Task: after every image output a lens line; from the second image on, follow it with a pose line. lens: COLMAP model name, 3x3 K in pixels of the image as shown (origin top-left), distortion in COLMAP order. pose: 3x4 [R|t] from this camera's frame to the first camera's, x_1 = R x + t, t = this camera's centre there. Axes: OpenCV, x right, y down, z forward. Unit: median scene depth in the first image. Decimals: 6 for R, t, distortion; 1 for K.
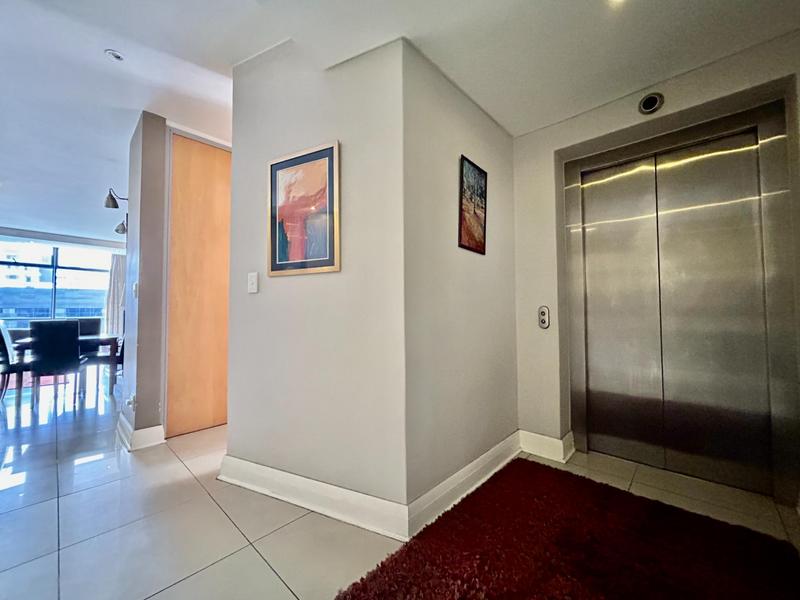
lens RADIAL K [[320.8, 0, 399.2], [0, 320.8, 297.4], [0, 0, 1]] dist [-0.003171, 0.000365]
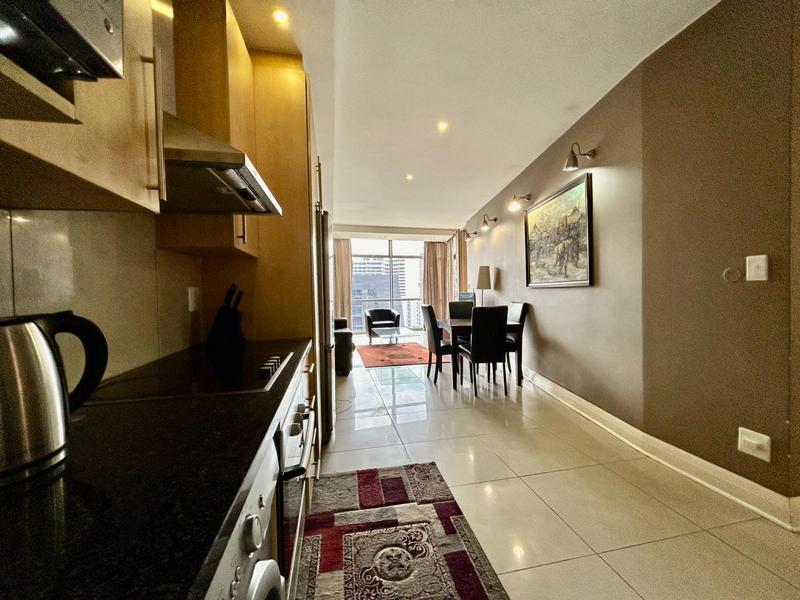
lens RADIAL K [[320.8, 0, 399.2], [0, 320.8, 297.4], [0, 0, 1]] dist [-0.003171, 0.000365]
pose [[0.812553, -0.003190, -0.582879, -0.361713], [0.040160, 0.997915, 0.050524, -0.003283], [0.581503, -0.064462, 0.810987, 0.047397]]
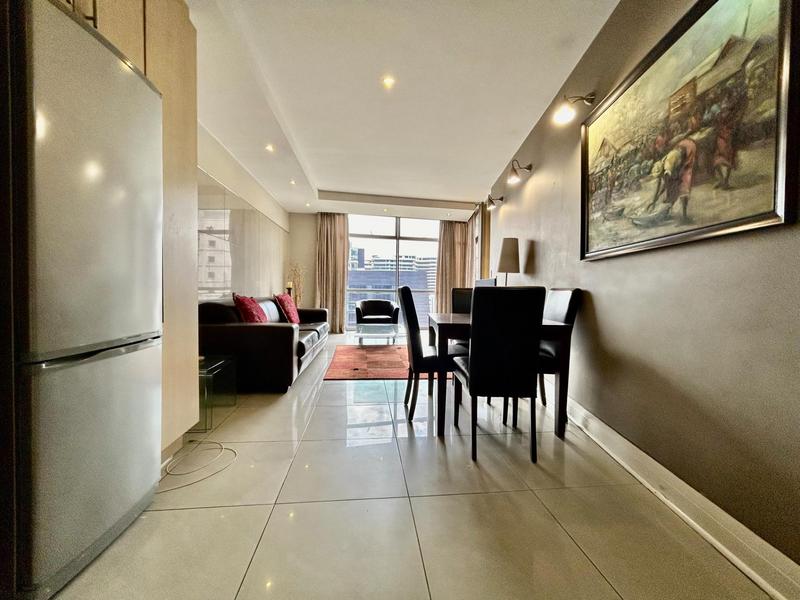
lens RADIAL K [[320.8, 0, 399.2], [0, 320.8, 297.4], [0, 0, 1]] dist [-0.003171, 0.000365]
pose [[0.751520, 0.029900, -0.659032, -0.429939], [0.007104, 0.998548, 0.053404, 0.032505], [0.659672, -0.044816, 0.750216, 0.267544]]
